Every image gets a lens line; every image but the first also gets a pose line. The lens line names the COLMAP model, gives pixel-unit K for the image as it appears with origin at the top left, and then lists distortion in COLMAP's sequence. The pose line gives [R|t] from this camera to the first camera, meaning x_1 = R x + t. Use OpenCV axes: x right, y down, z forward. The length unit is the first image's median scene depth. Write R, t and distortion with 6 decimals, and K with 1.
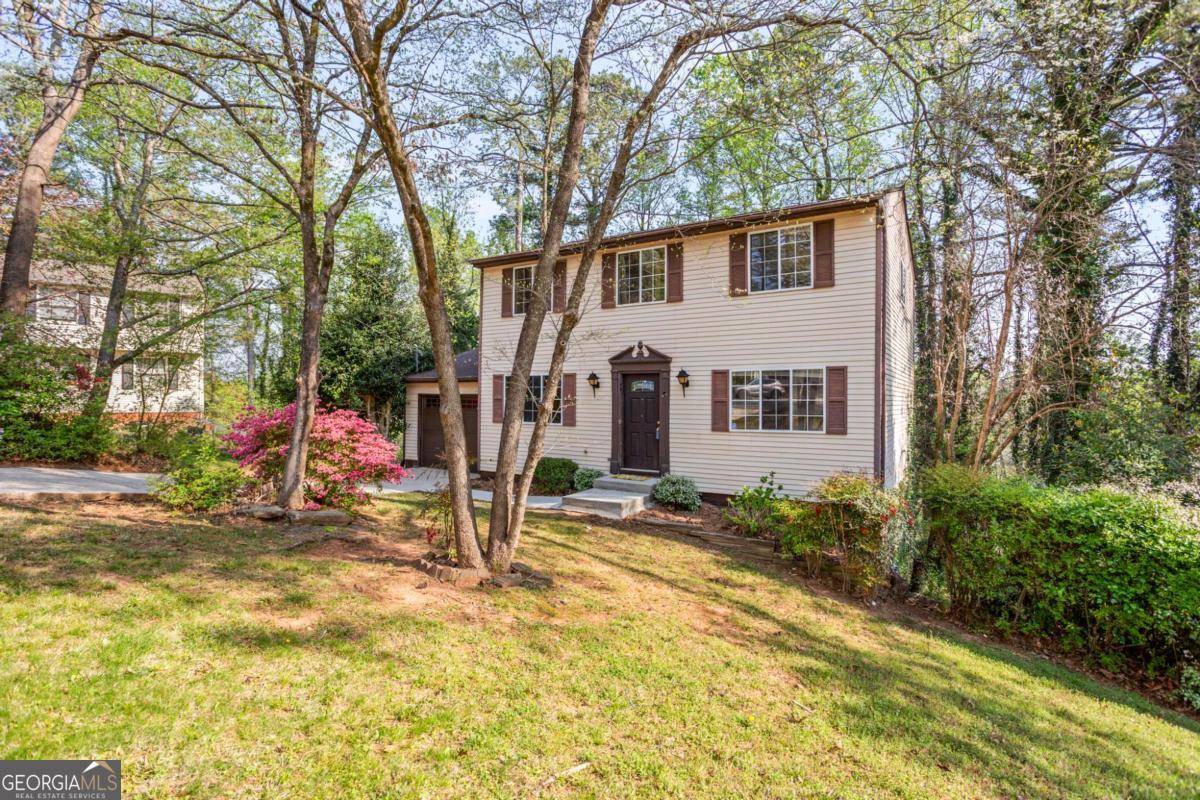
lens RADIAL K [[581.9, 0, 596.4], [0, 581.9, 401.4], [0, 0, 1]] dist [-0.034910, 0.022001]
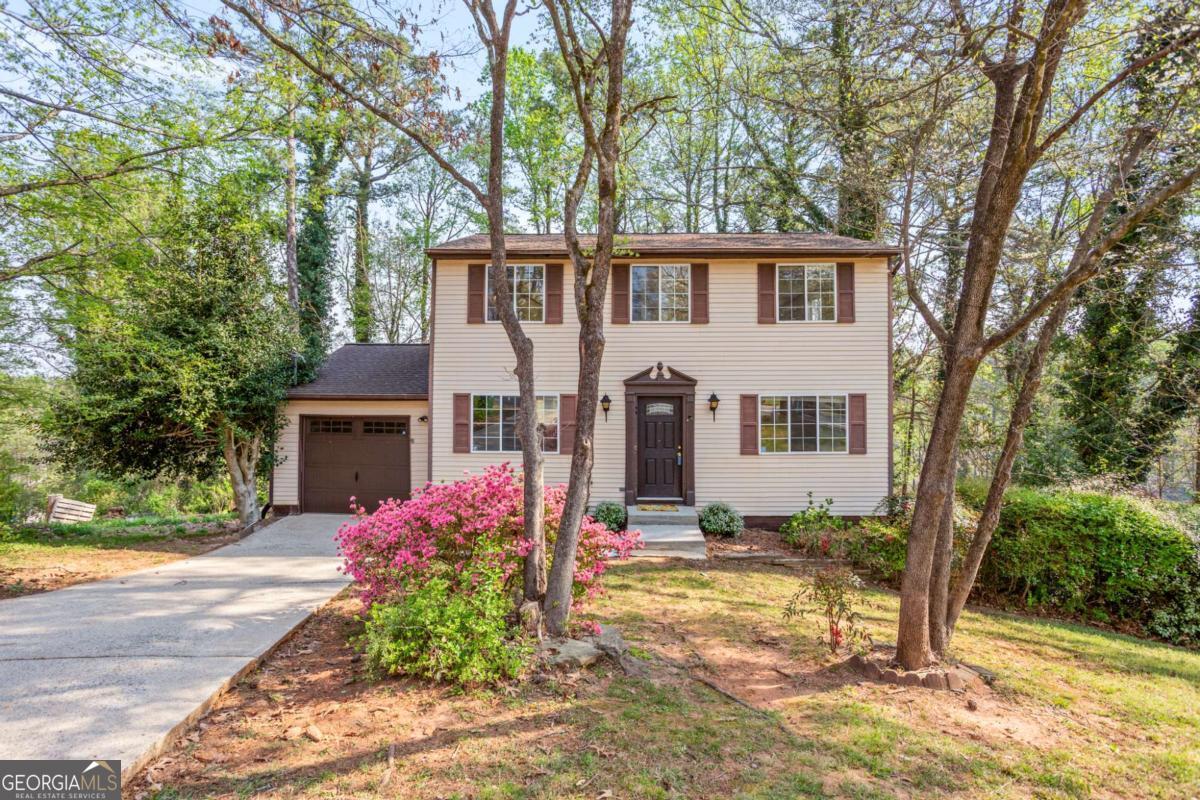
lens RADIAL K [[581.9, 0, 610.8], [0, 581.9, 387.6], [0, 0, 1]] dist [-0.034910, 0.022001]
pose [[0.855109, -0.001317, 0.518447, -0.509330], [0.004989, 0.999971, -0.005689, -0.059991], [-0.518425, 0.007451, 0.855091, 0.247765]]
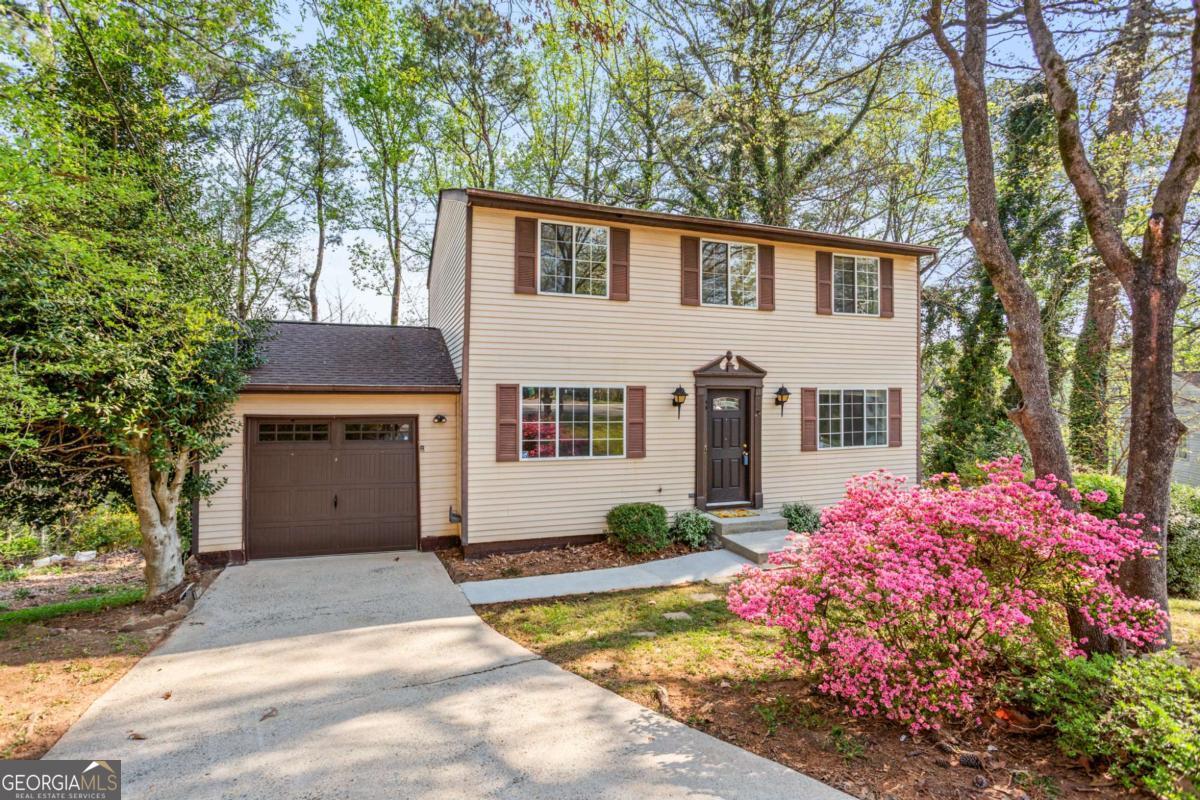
lens RADIAL K [[581.9, 0, 596.1], [0, 581.9, 404.7], [0, 0, 1]] dist [-0.034910, 0.022001]
pose [[0.606863, -0.012598, 0.794707, -0.752351], [0.004687, 0.999914, 0.012272, -0.038685], [-0.794793, -0.003723, 0.606870, 0.677873]]
